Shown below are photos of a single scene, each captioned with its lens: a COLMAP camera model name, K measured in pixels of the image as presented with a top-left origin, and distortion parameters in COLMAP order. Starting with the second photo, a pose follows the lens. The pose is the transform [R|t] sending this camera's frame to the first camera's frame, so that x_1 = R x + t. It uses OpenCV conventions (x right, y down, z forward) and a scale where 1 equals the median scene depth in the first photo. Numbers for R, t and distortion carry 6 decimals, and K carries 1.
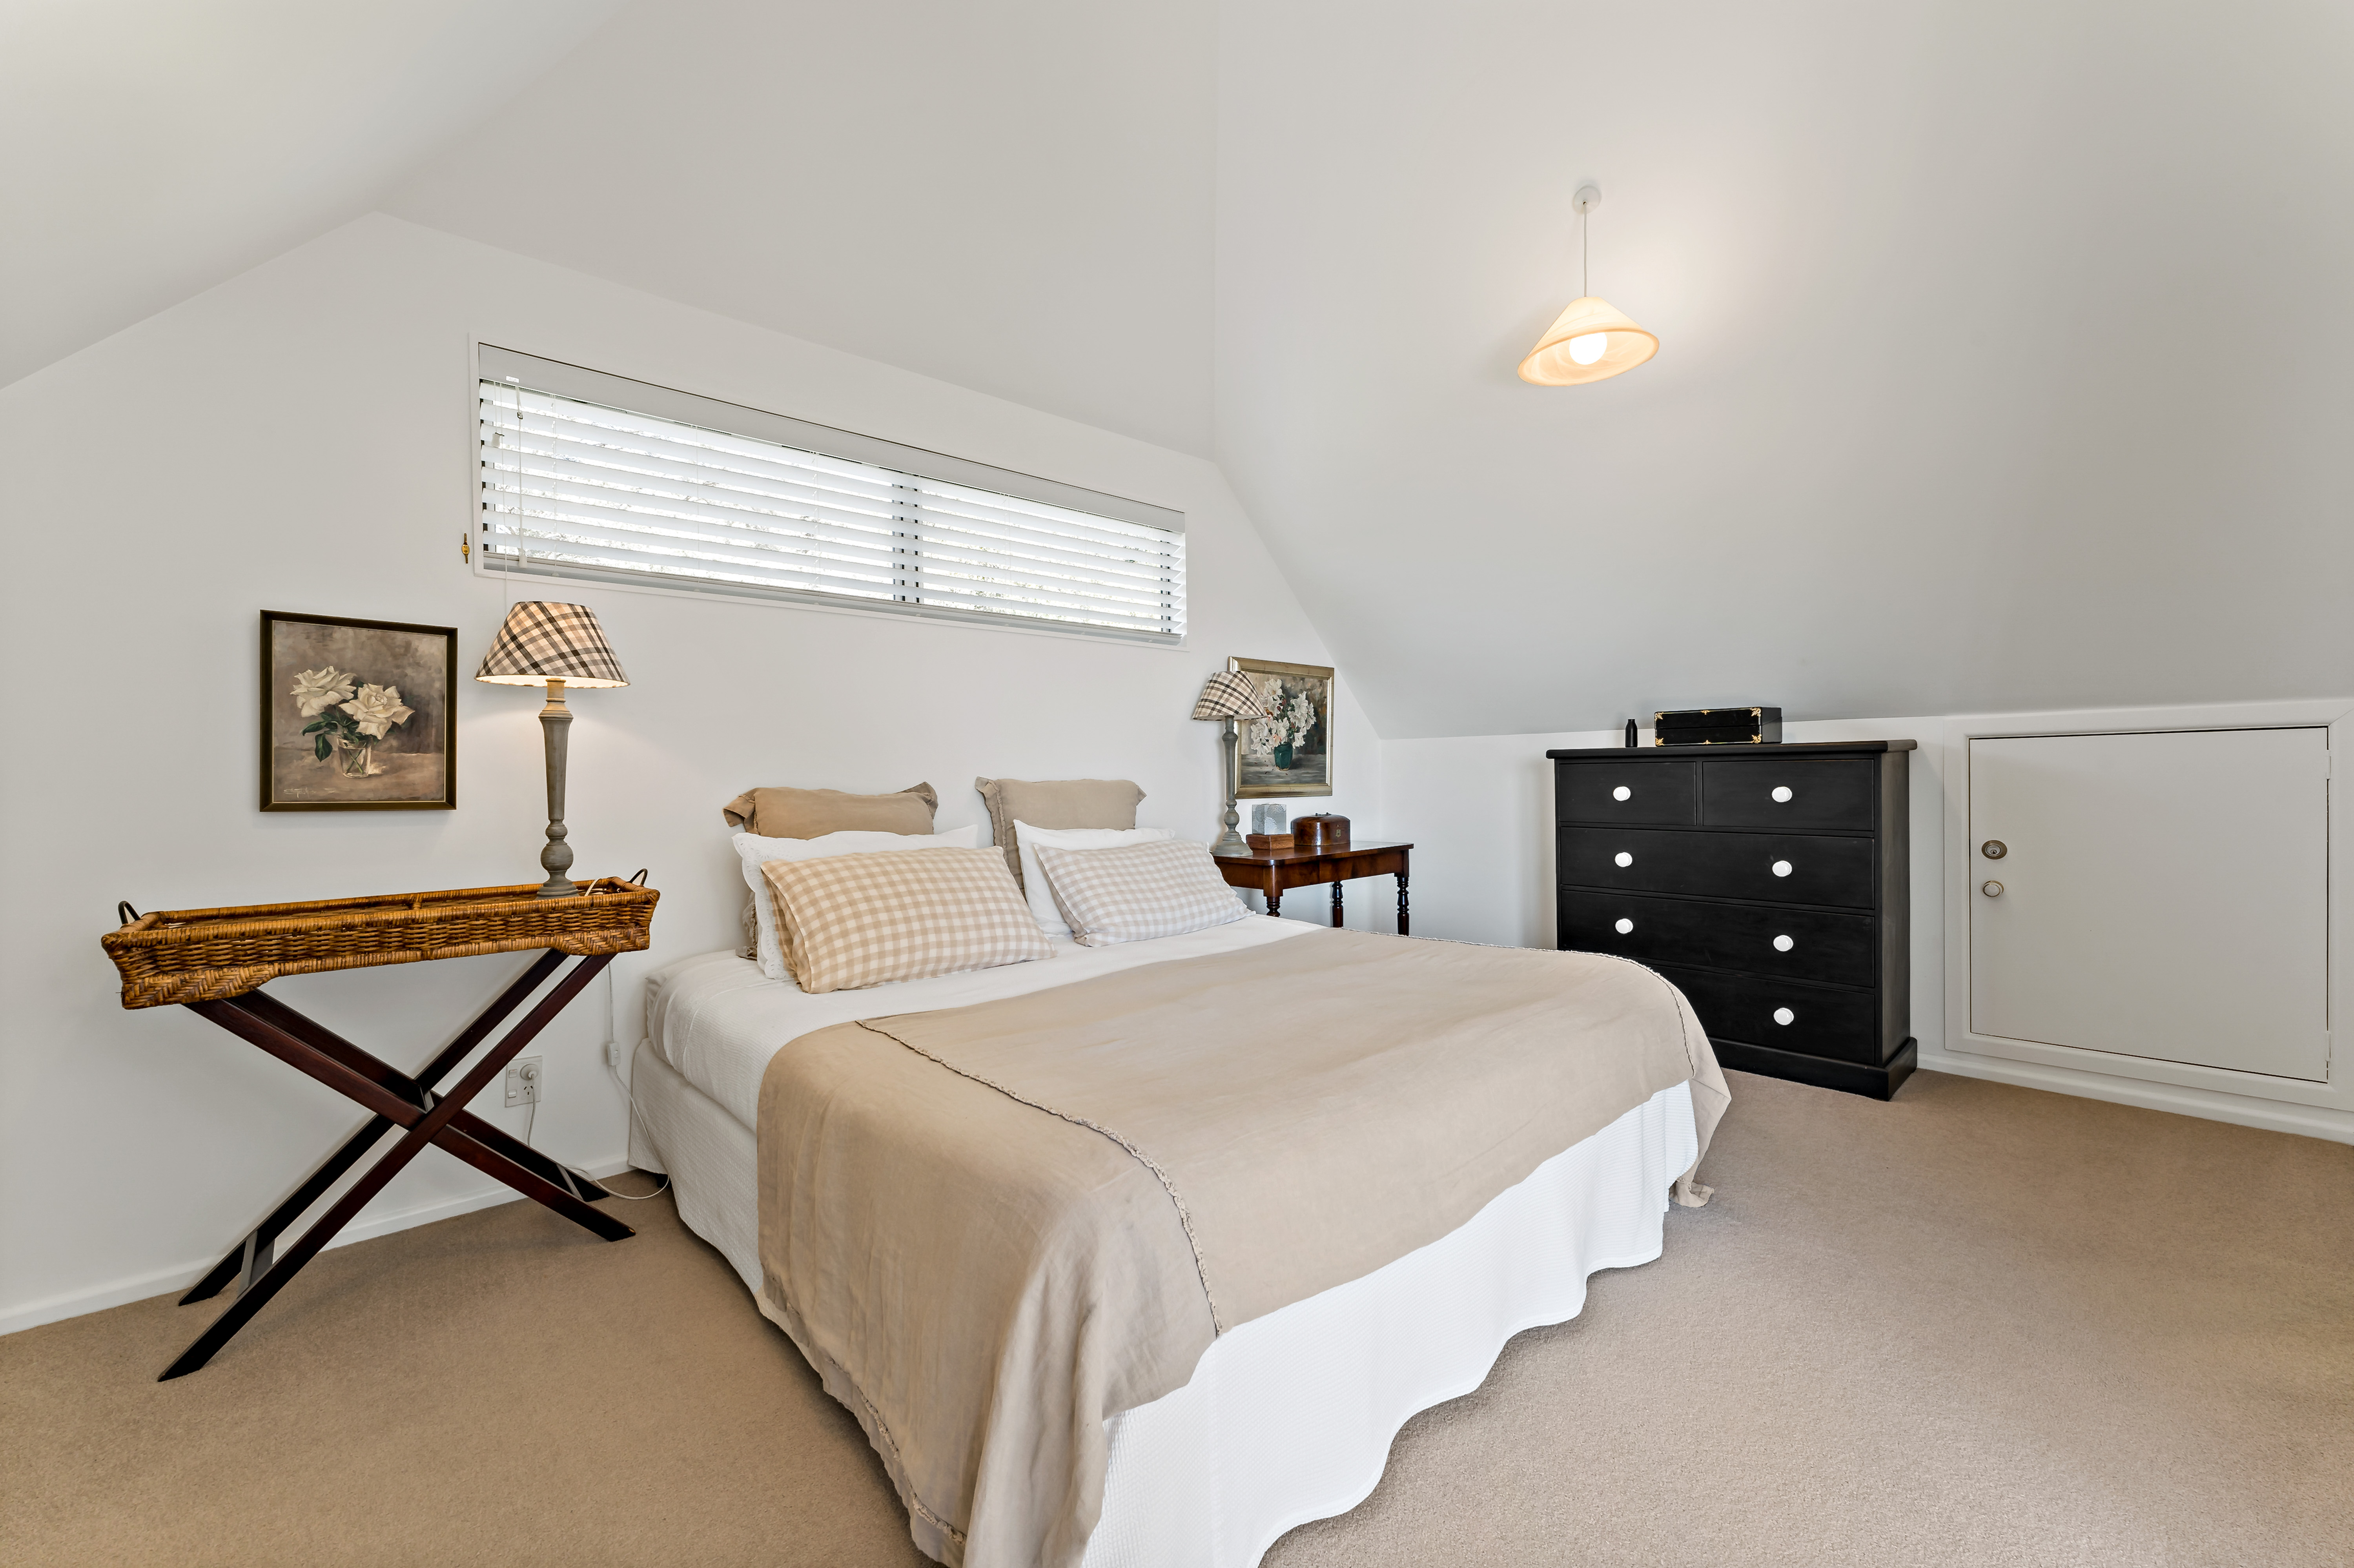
lens RADIAL K [[951.3, 0, 1177.0], [0, 951.3, 784.0], [0, 0, 1]] dist [0.002126, 0.000058]
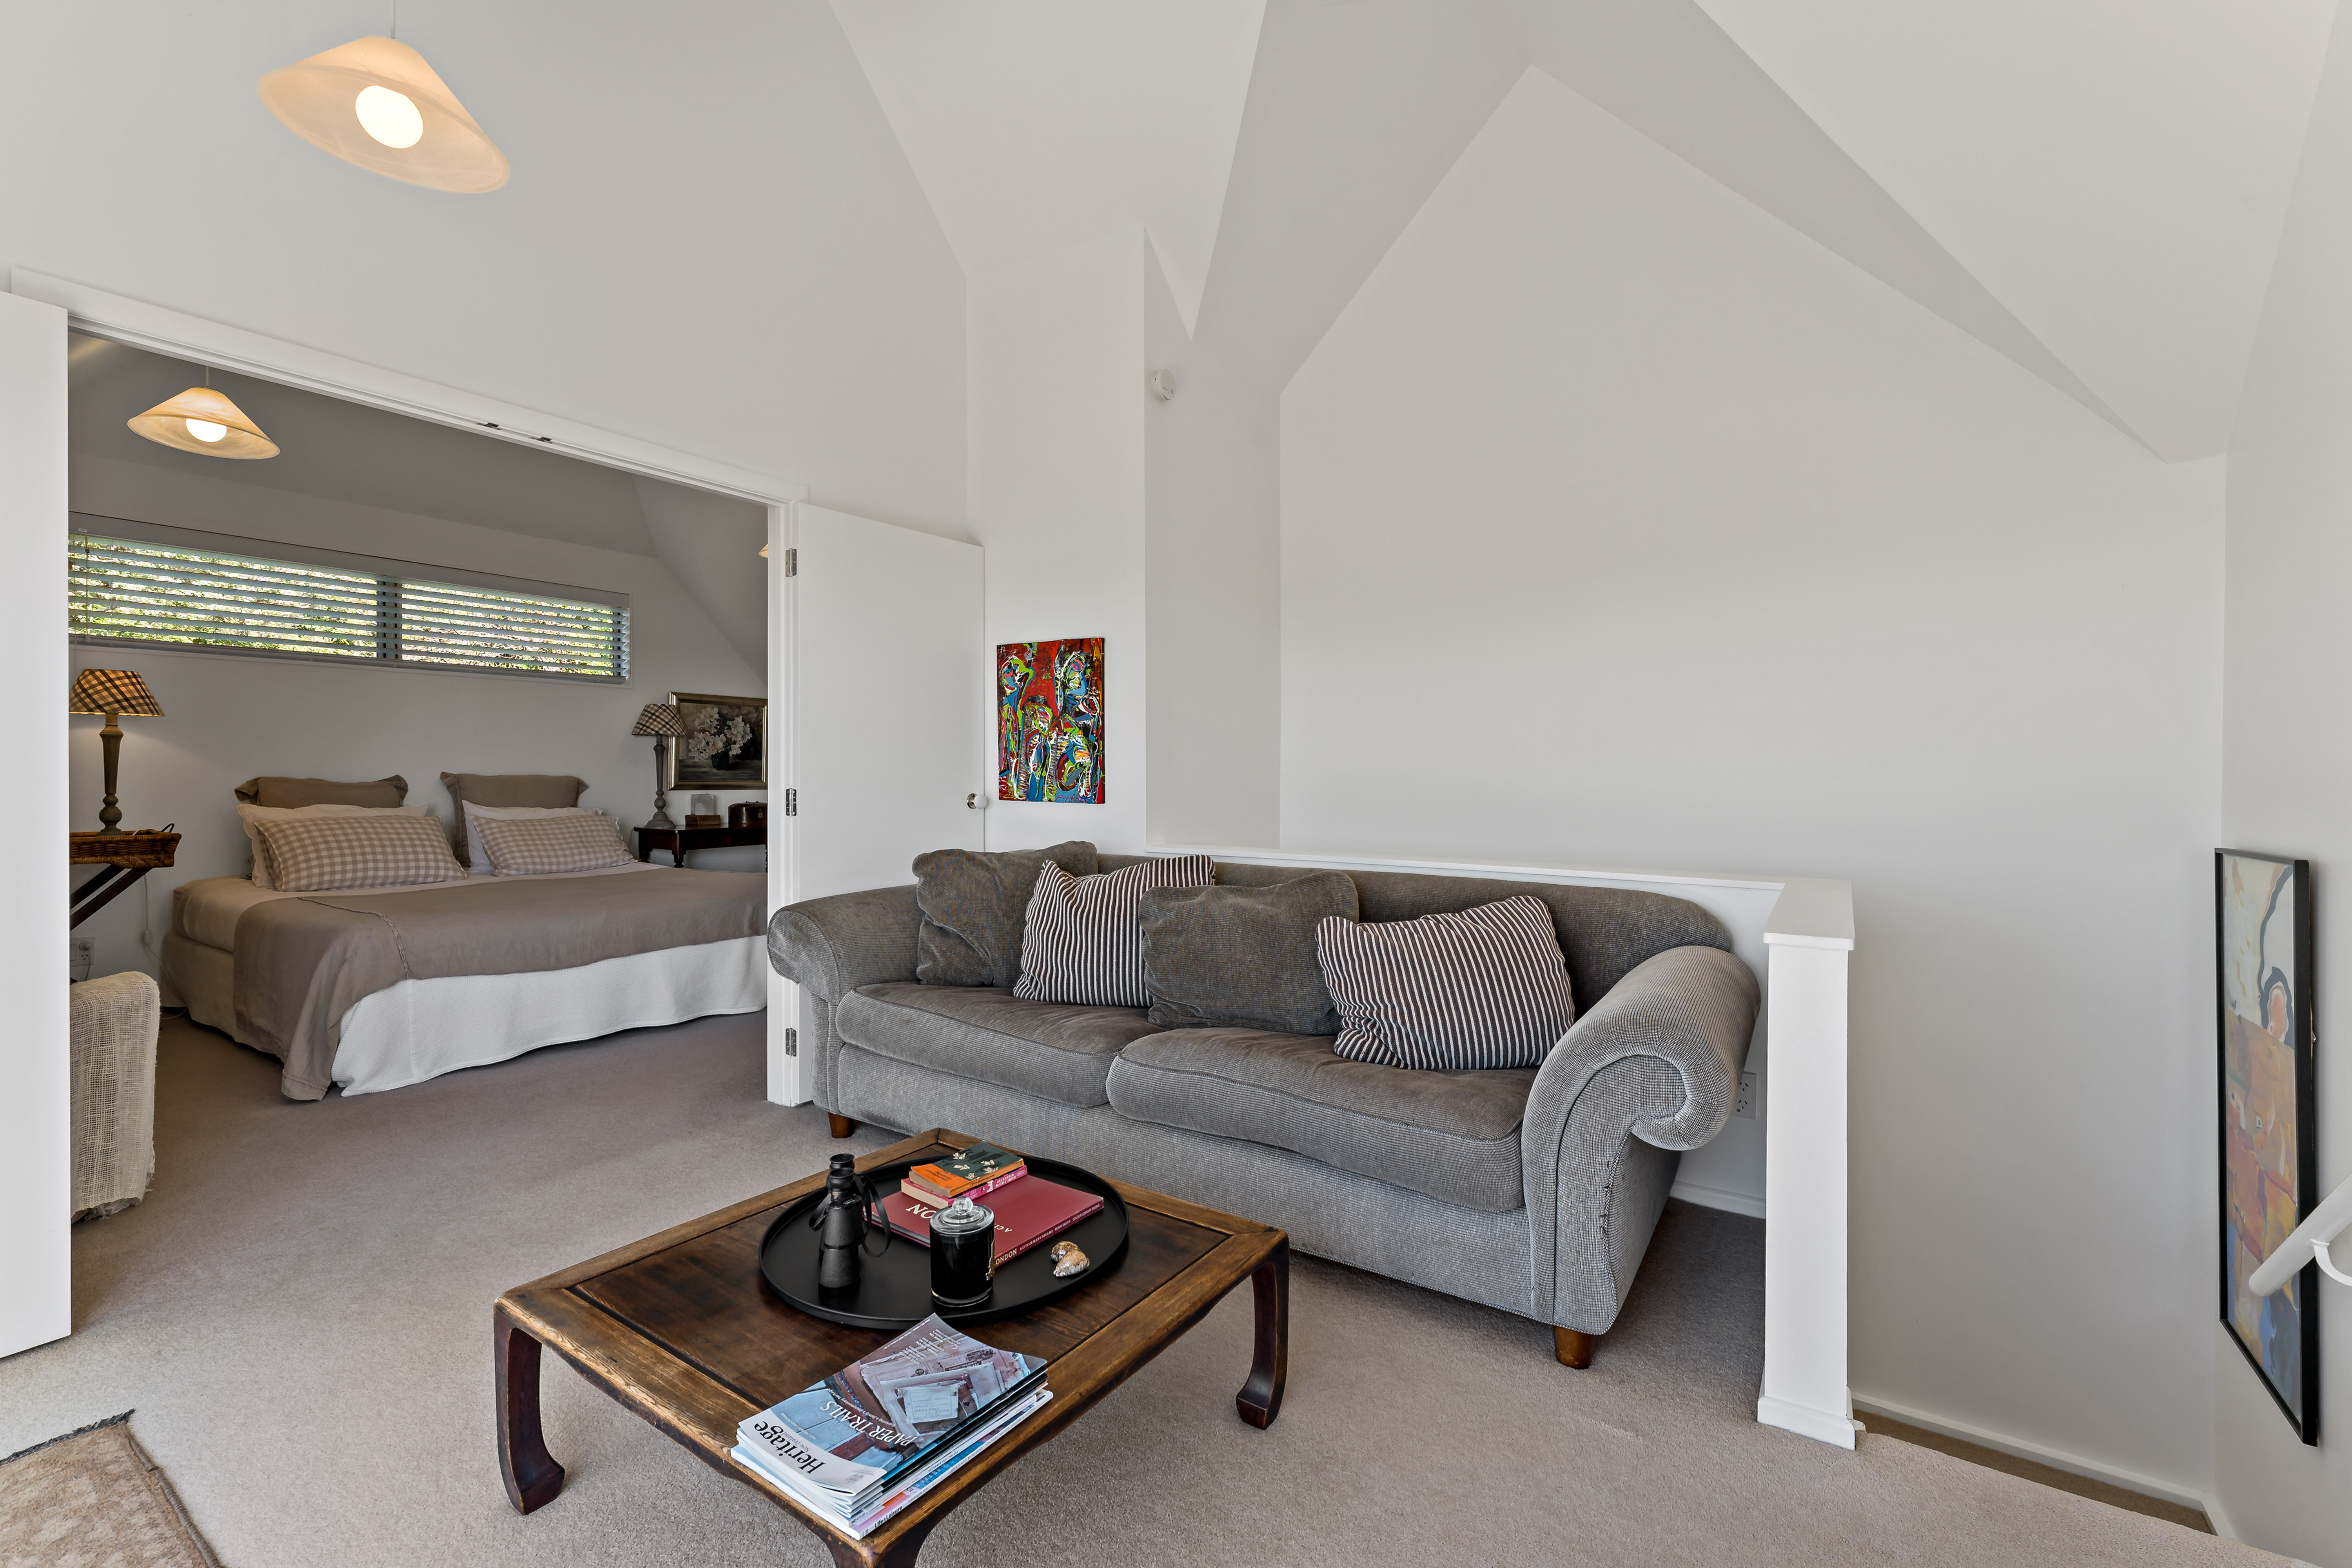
lens RADIAL K [[1042.1, 0, 1176.0], [0, 1042.1, 784.0], [0, 0, 1]] dist [0.008641, -0.000458]
pose [[0.971138, 0.020881, 0.237602, 0.742977], [-0.022369, 0.999743, 0.003567, -0.028933], [-0.237466, -0.008779, 0.971356, -1.261756]]
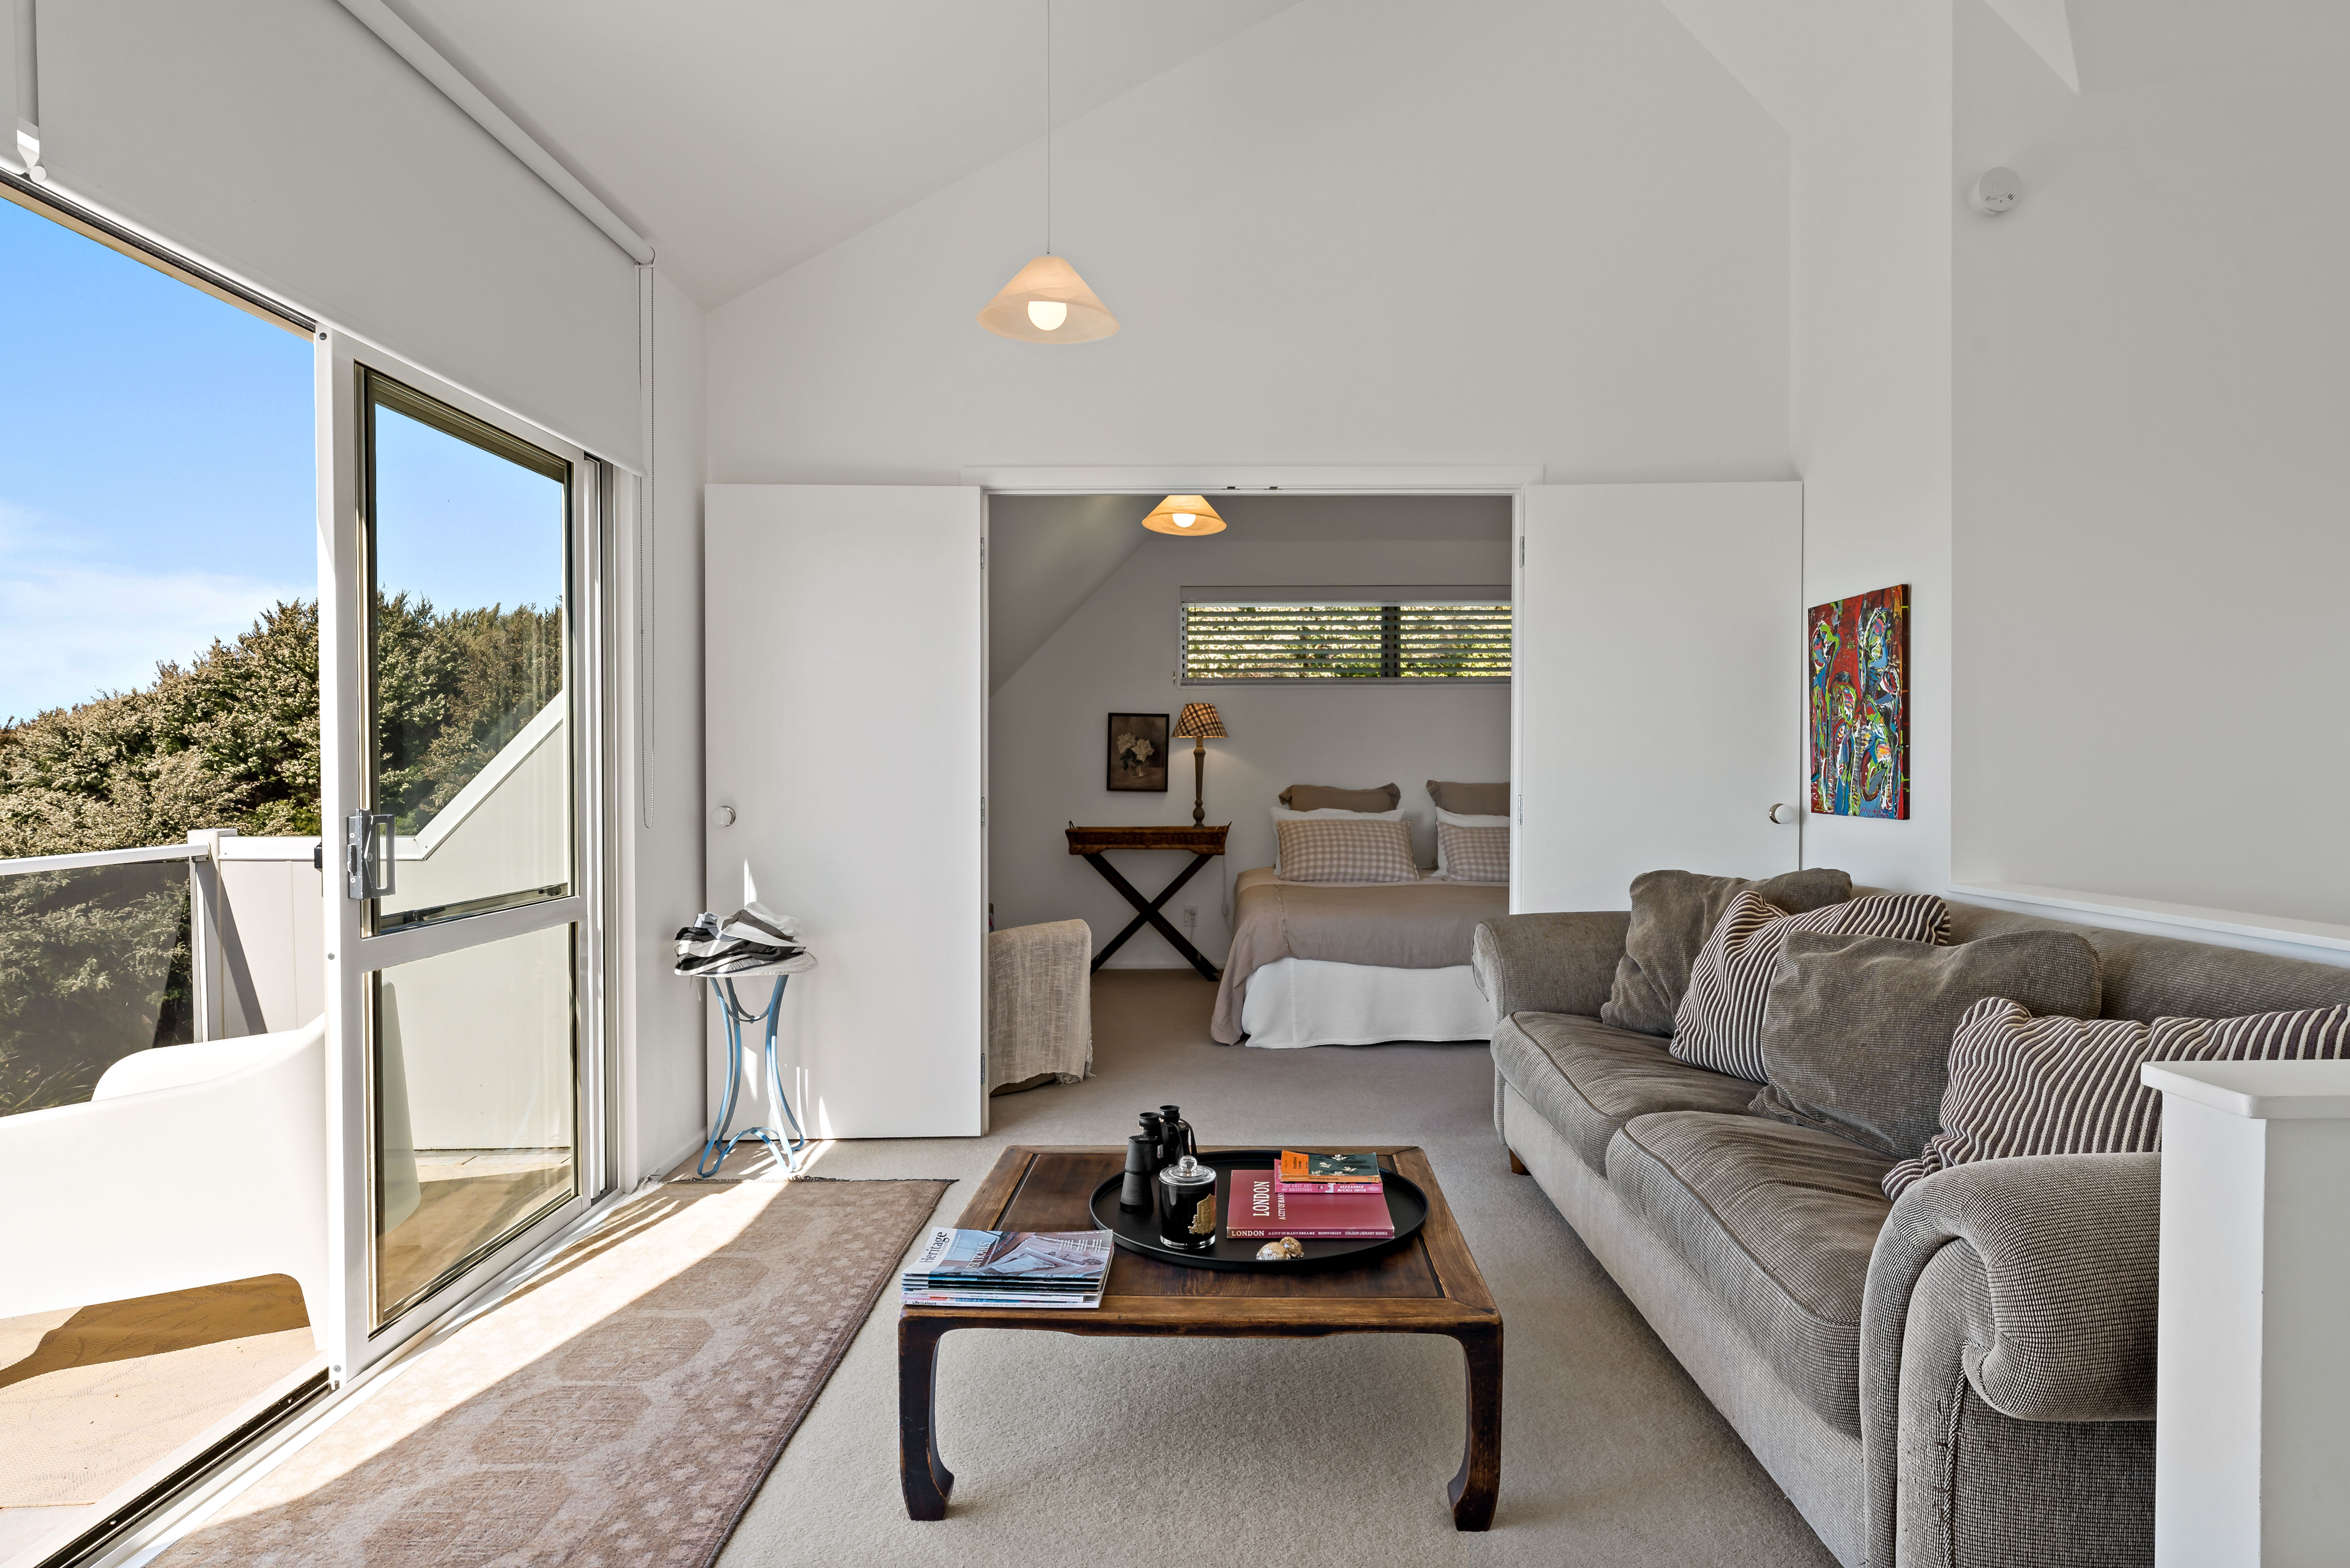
lens RADIAL K [[1322.8, 0, 1178.1], [0, 1322.8, 826.2], [0, 0, 1]] dist [0.000966, -0.000222]
pose [[0.720783, 0.042289, -0.691870, 1.446073], [-0.013666, 0.998810, 0.046813, -0.039790], [0.693026, -0.024287, 0.720503, -1.263972]]
